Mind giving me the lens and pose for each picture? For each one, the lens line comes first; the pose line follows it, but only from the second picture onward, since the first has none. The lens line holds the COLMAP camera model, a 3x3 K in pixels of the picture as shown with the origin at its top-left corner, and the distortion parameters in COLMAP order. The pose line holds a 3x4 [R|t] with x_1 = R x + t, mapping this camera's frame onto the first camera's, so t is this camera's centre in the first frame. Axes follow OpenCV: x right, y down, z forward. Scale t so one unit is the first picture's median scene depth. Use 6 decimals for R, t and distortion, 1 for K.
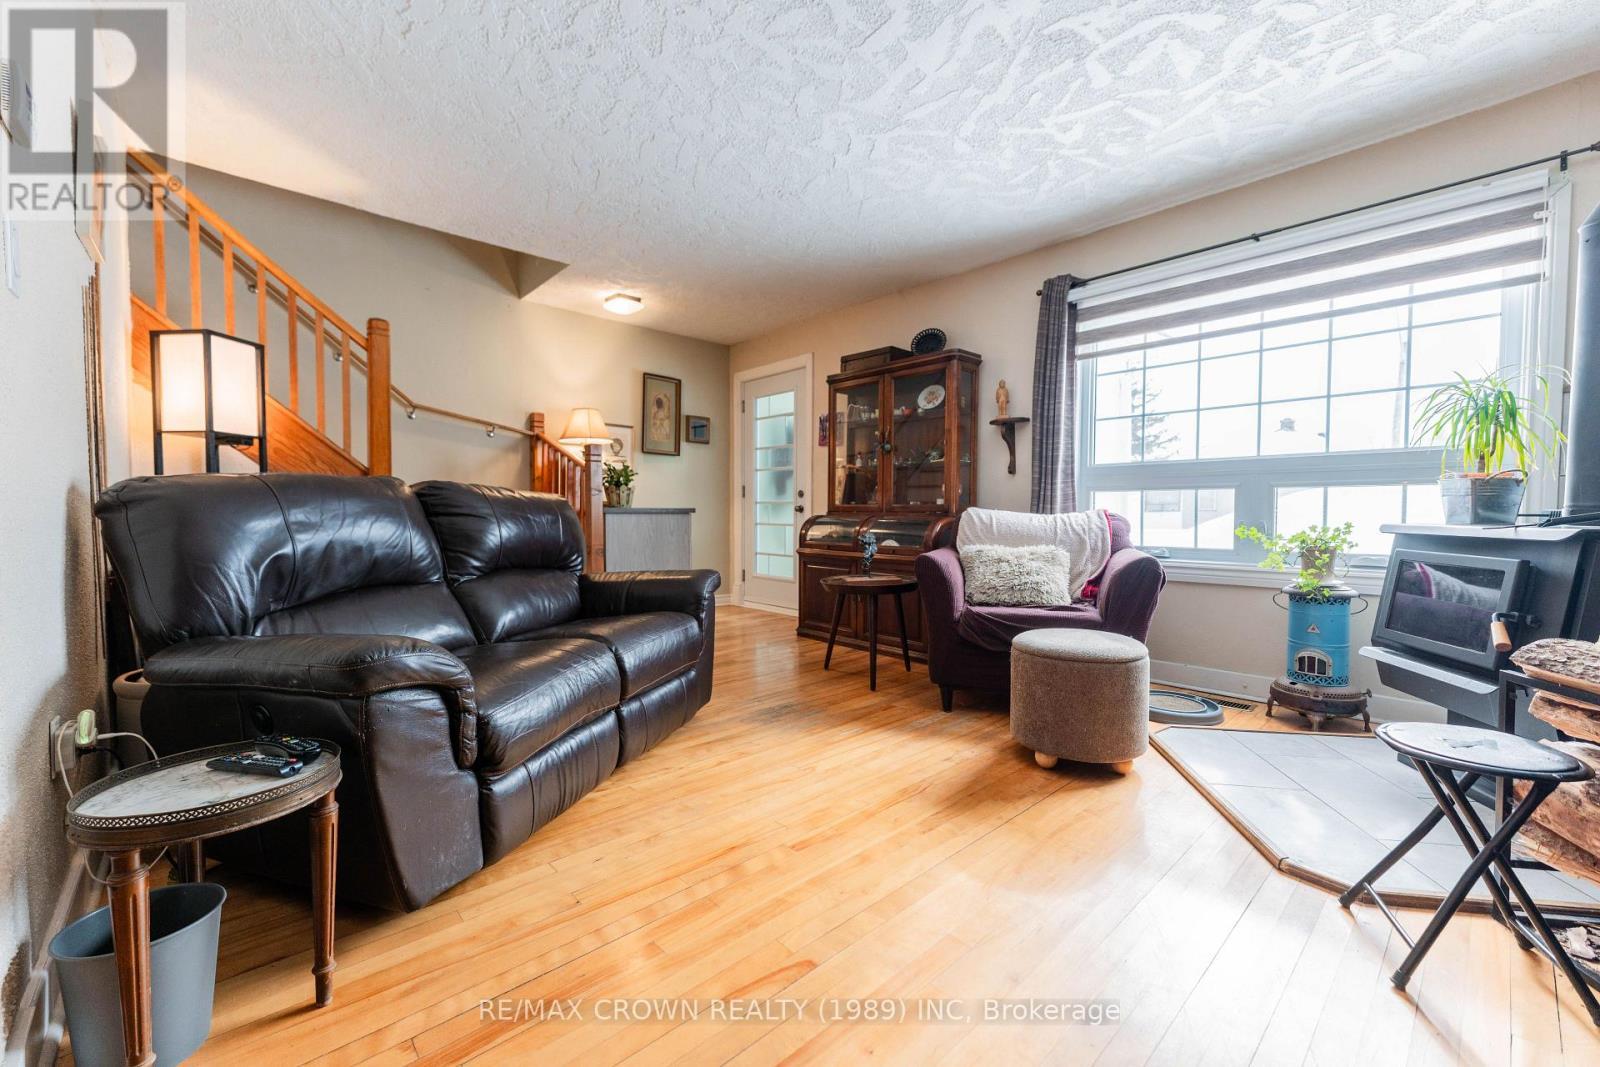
lens RADIAL K [[661.2, 0, 800.0], [0, 661.2, 533.5], [0, 0, 1]] dist [-0.000491, 0.000069]
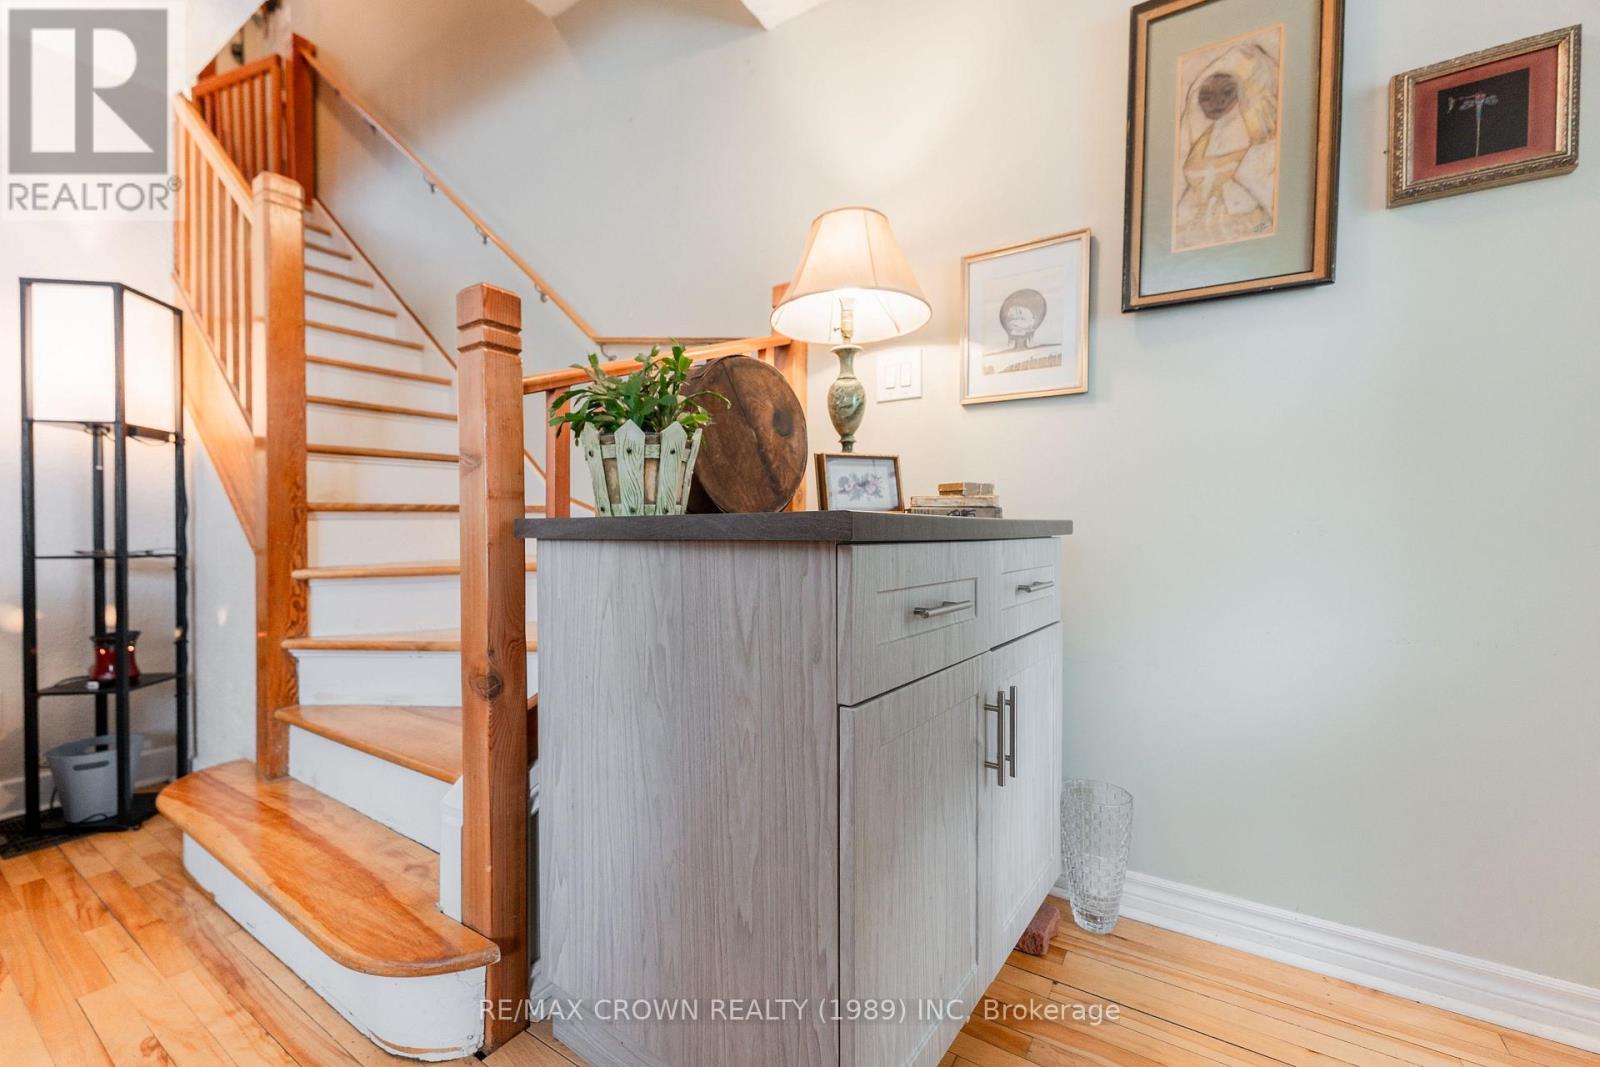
lens RADIAL K [[661.2, 0, 800.0], [0, 661.2, 533.5], [0, 0, 1]] dist [-0.000491, 0.000069]
pose [[0.236688, -0.003032, -0.971581, -0.010282], [-0.028148, 0.999554, -0.009976, -0.026498], [0.971178, 0.029710, 0.236497, 0.798313]]
